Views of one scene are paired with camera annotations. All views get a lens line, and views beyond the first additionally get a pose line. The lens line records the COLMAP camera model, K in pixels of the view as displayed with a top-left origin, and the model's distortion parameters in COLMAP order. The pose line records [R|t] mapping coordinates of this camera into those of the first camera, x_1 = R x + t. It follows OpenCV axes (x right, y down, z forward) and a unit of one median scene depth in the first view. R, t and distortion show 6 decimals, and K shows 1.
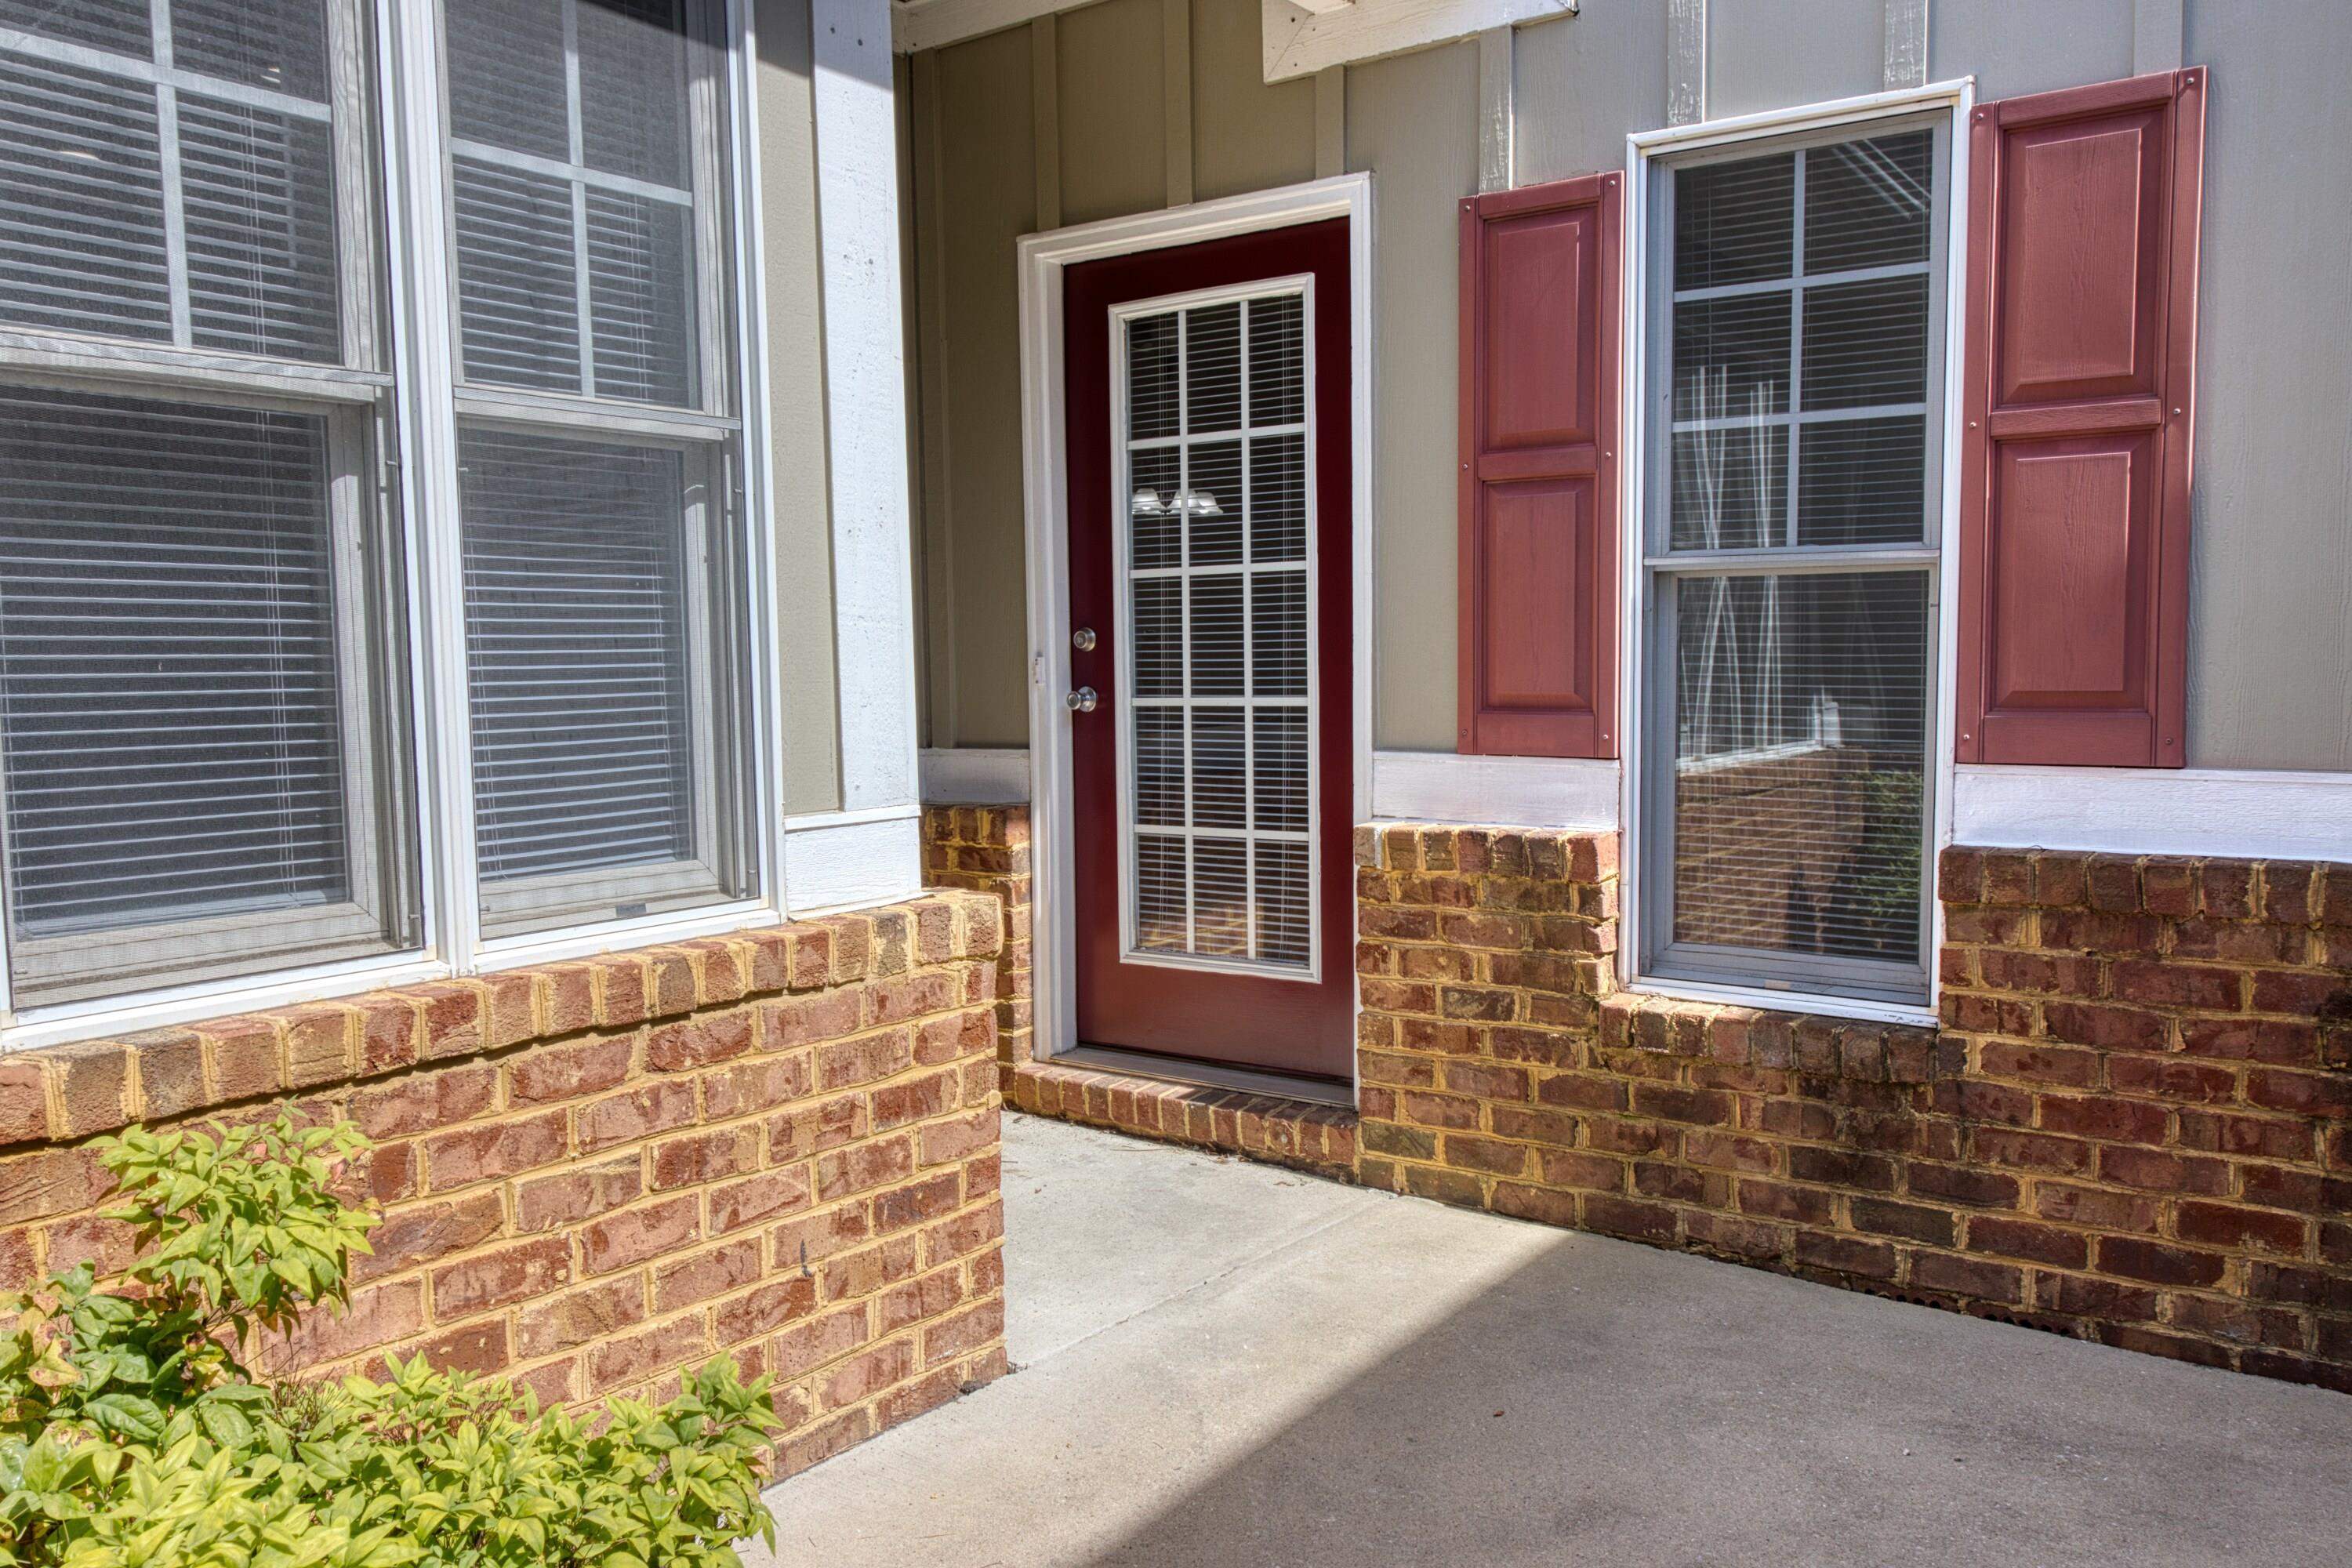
lens RADIAL K [[1836.3, 0, 1176.0], [0, 1836.3, 784.0], [0, 0, 1]] dist [0.004343, 0.015702]
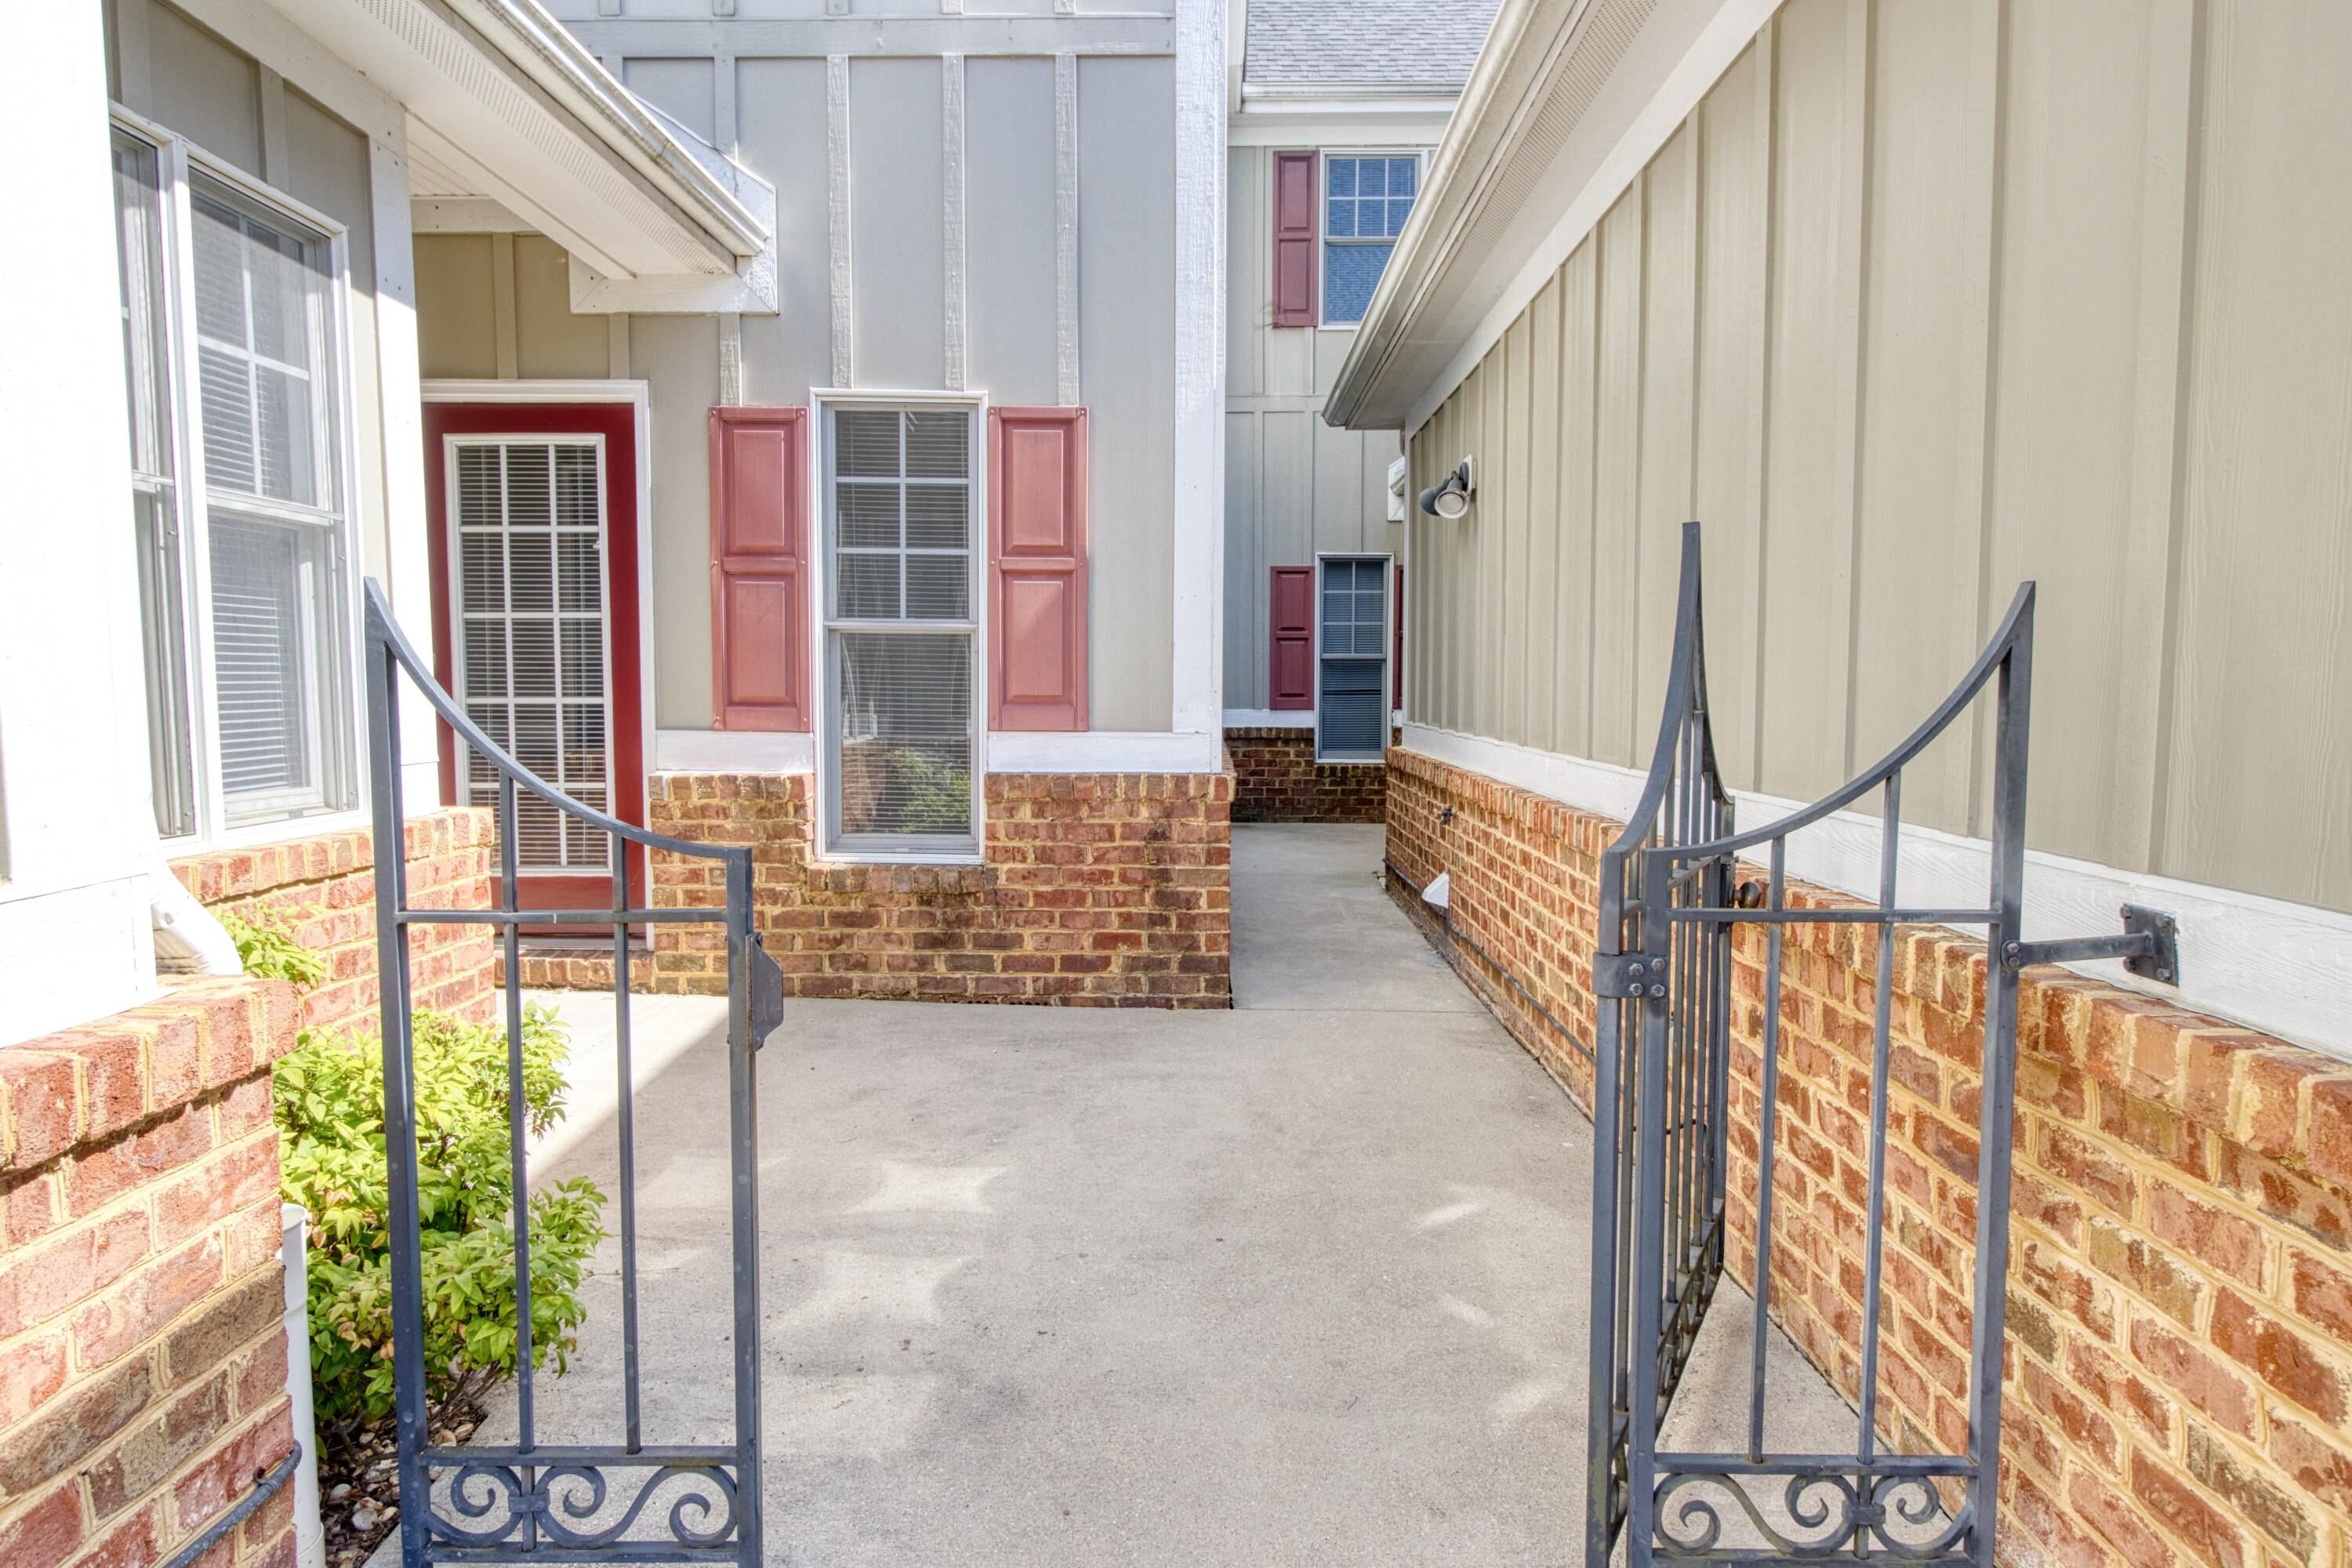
lens RADIAL K [[1436.4, 0, 1176.0], [0, 1436.4, 784.0], [0, 0, 1]] dist [0.002437, -0.000143]
pose [[0.811072, -0.024048, 0.584452, -0.325077], [0.027510, 0.999617, 0.002953, 0.047490], [-0.584299, 0.013684, 0.811423, -0.385997]]
